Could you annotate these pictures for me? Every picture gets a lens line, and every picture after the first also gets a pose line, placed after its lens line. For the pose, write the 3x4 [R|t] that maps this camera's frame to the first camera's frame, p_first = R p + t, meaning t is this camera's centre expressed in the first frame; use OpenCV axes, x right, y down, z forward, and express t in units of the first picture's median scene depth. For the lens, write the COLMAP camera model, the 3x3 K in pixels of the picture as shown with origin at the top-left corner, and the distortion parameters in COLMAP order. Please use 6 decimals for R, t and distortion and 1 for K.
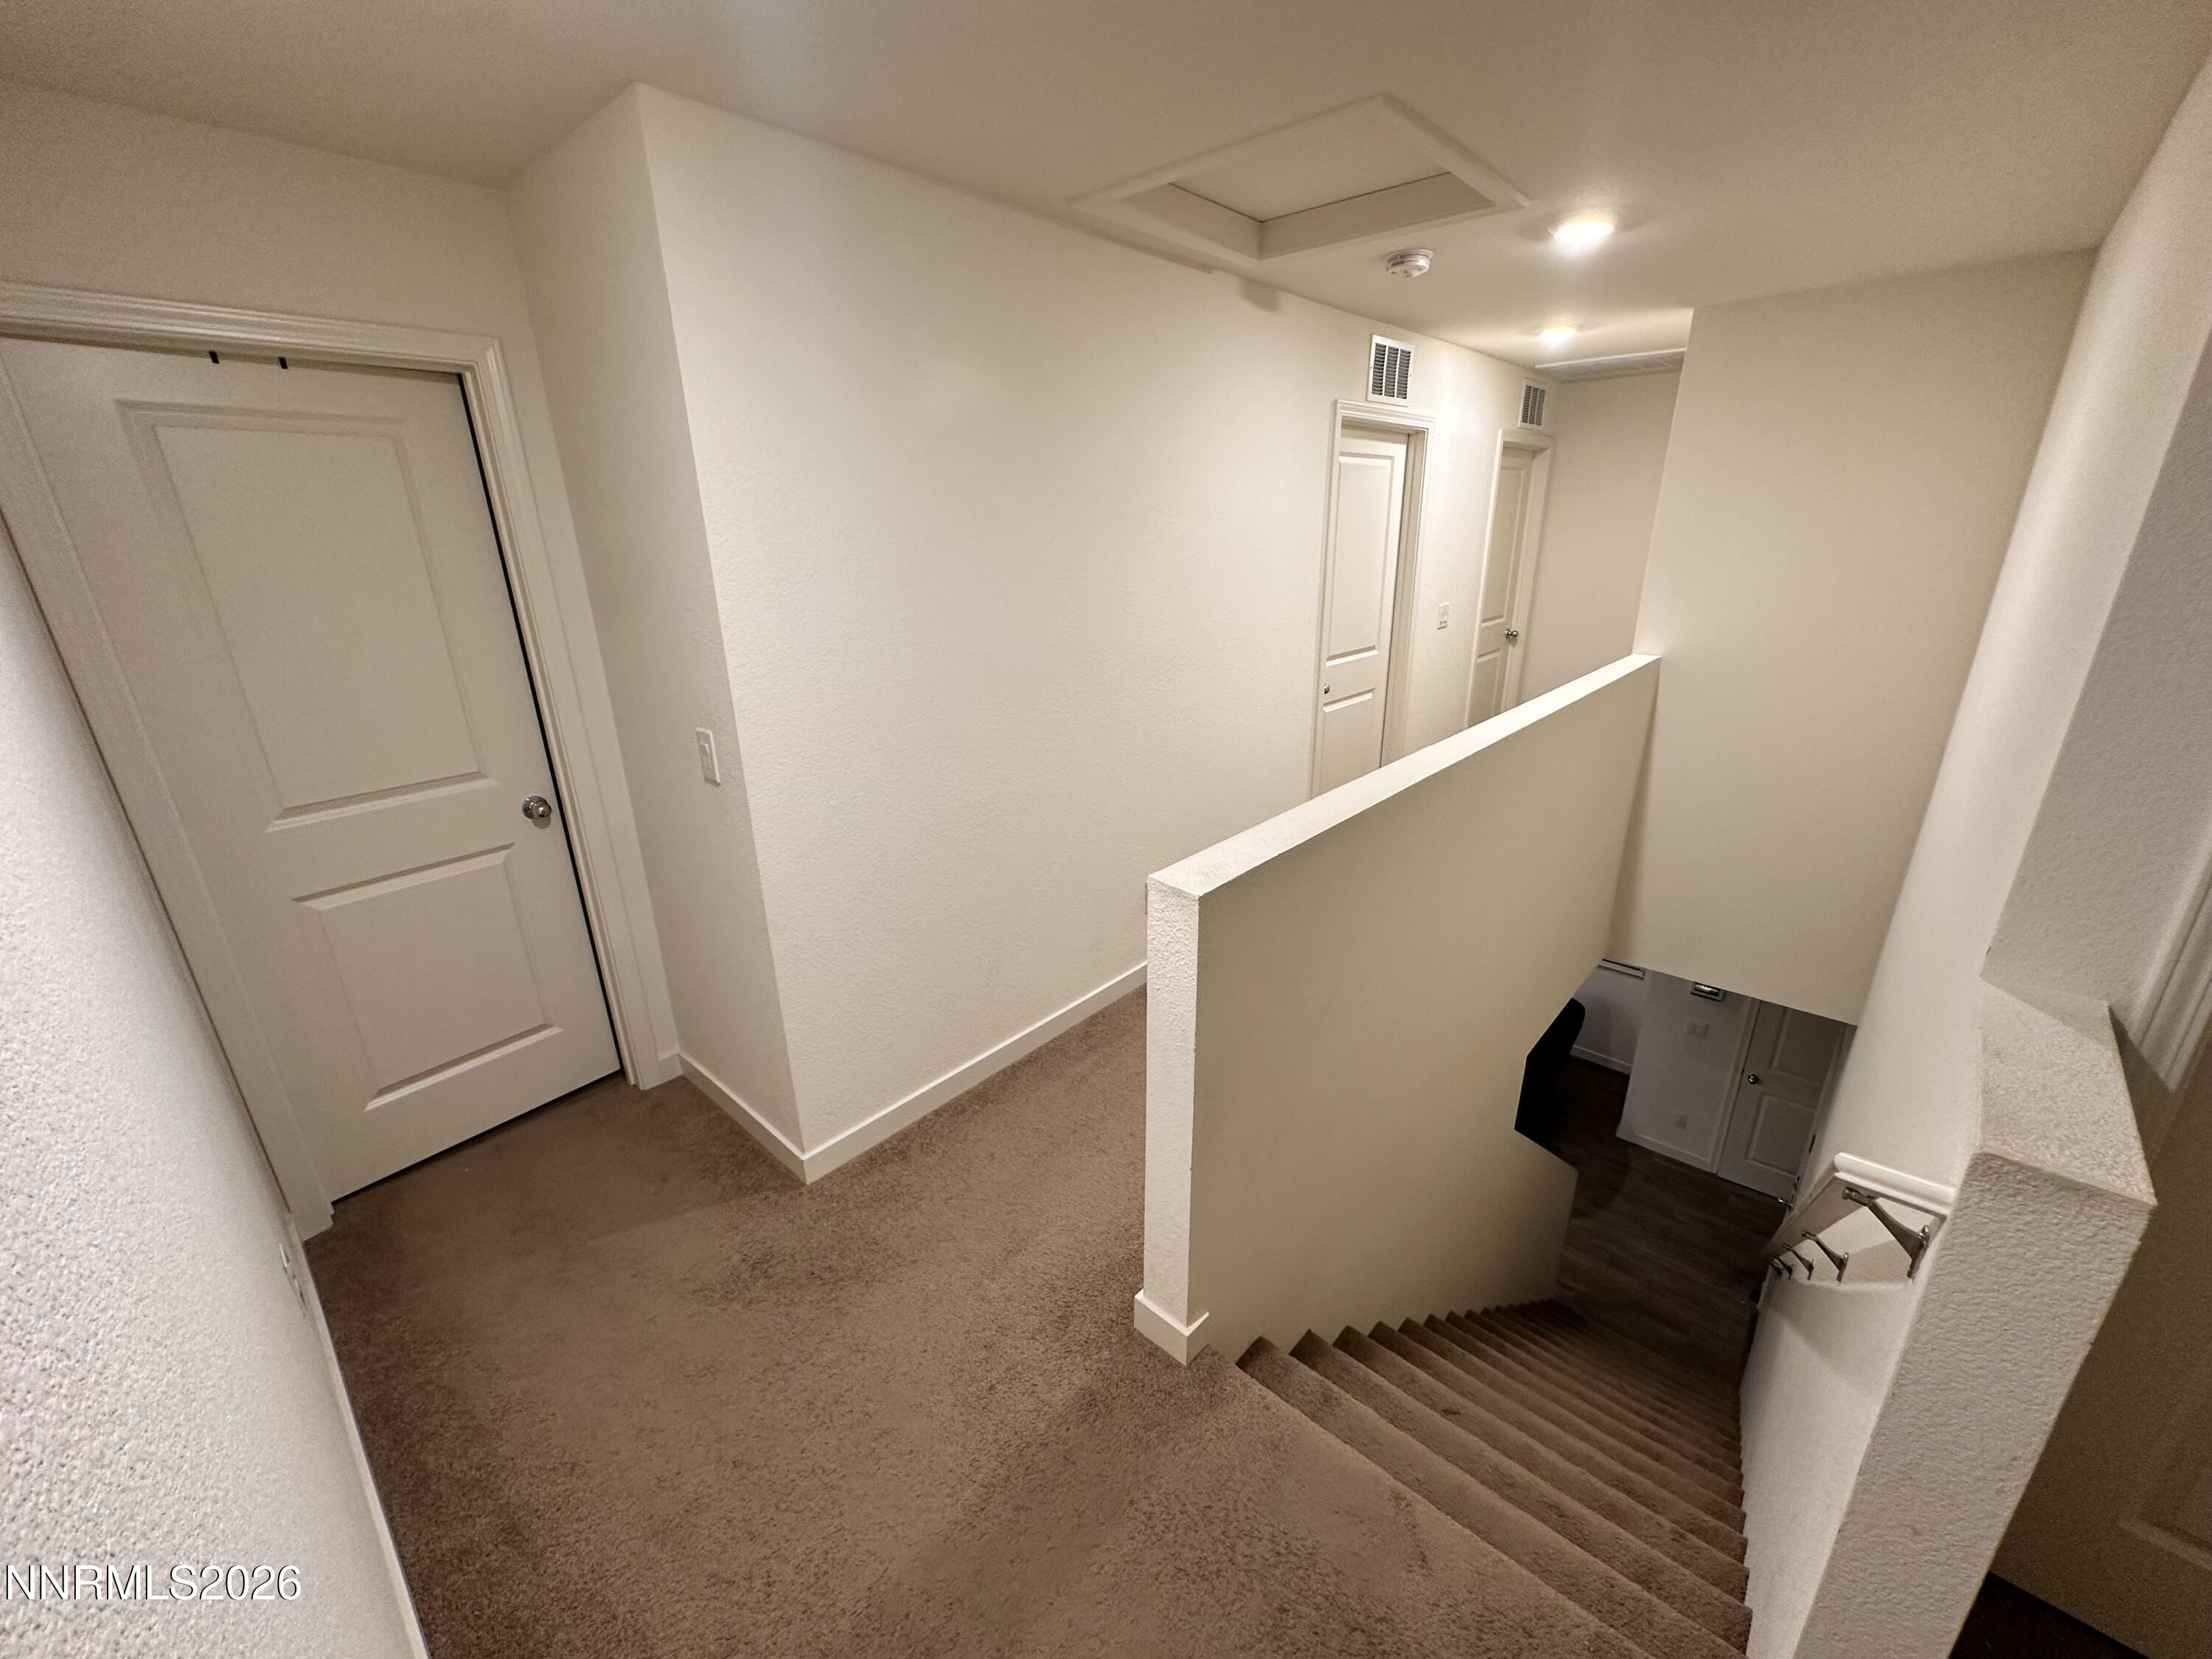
lens RADIAL K [[883.0, 0, 1106.0], [0, 883.0, 829.5], [0, 0, 1]] dist [-0.002739, 0.000312]
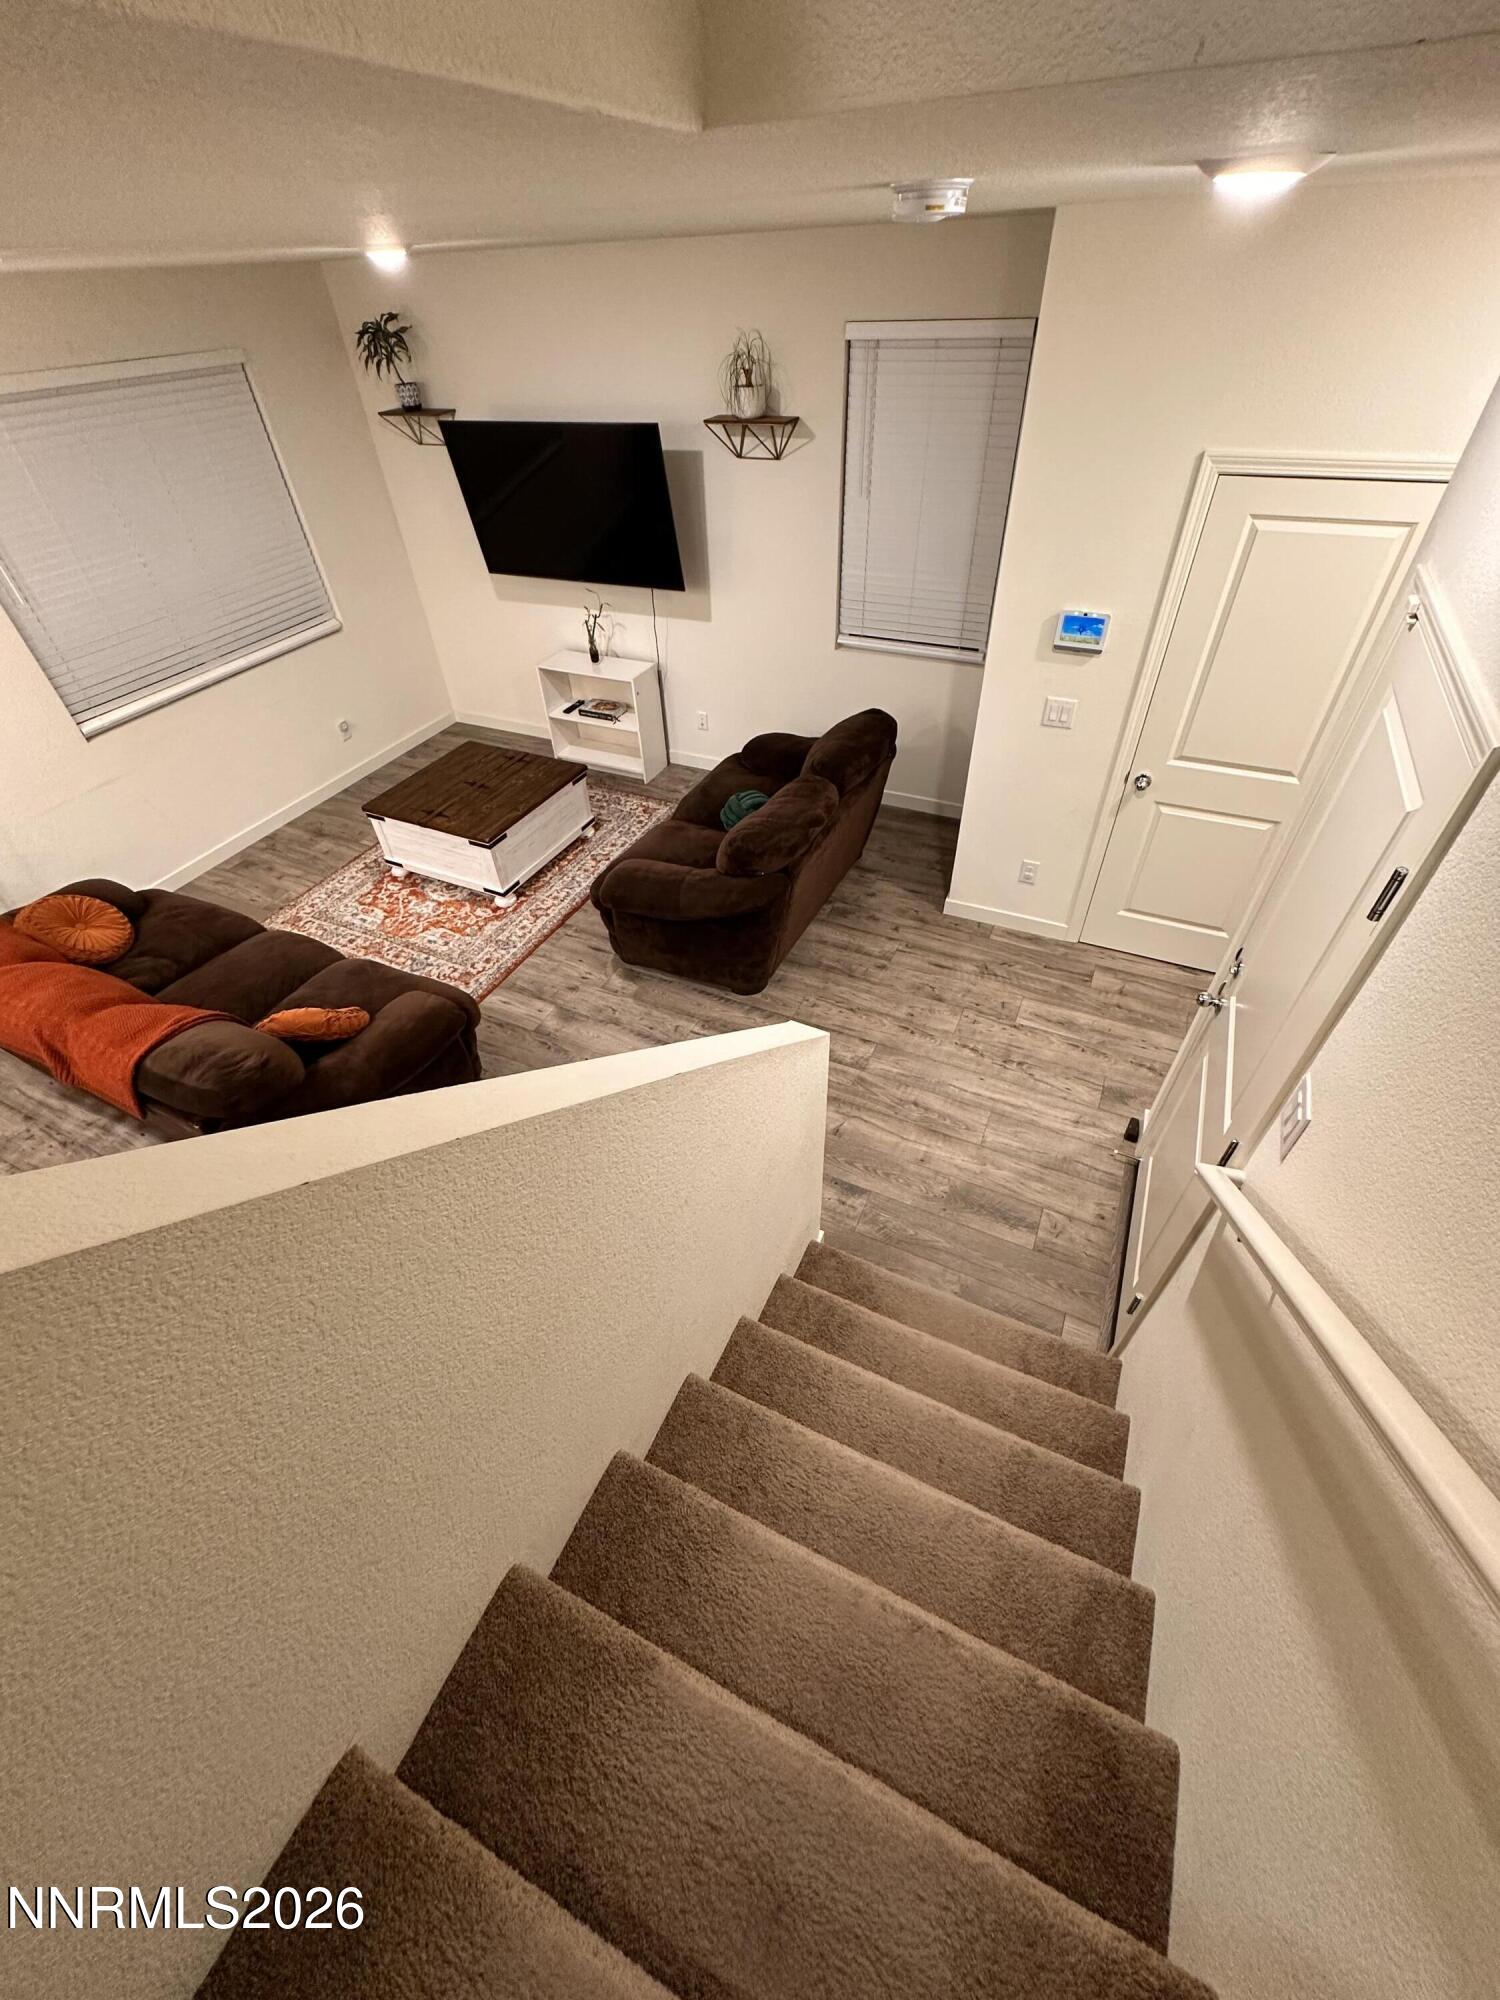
lens RADIAL K [[798.4, 0, 750.0], [0, 798.4, 1000.0], [0, 0, 1]] dist [-0.002739, 0.000312]
pose [[0.956563, -0.213220, 0.198806, 0.345891], [0.120363, 0.909972, 0.396818, 0.171022], [-0.265517, -0.355652, 0.896109, 0.538228]]
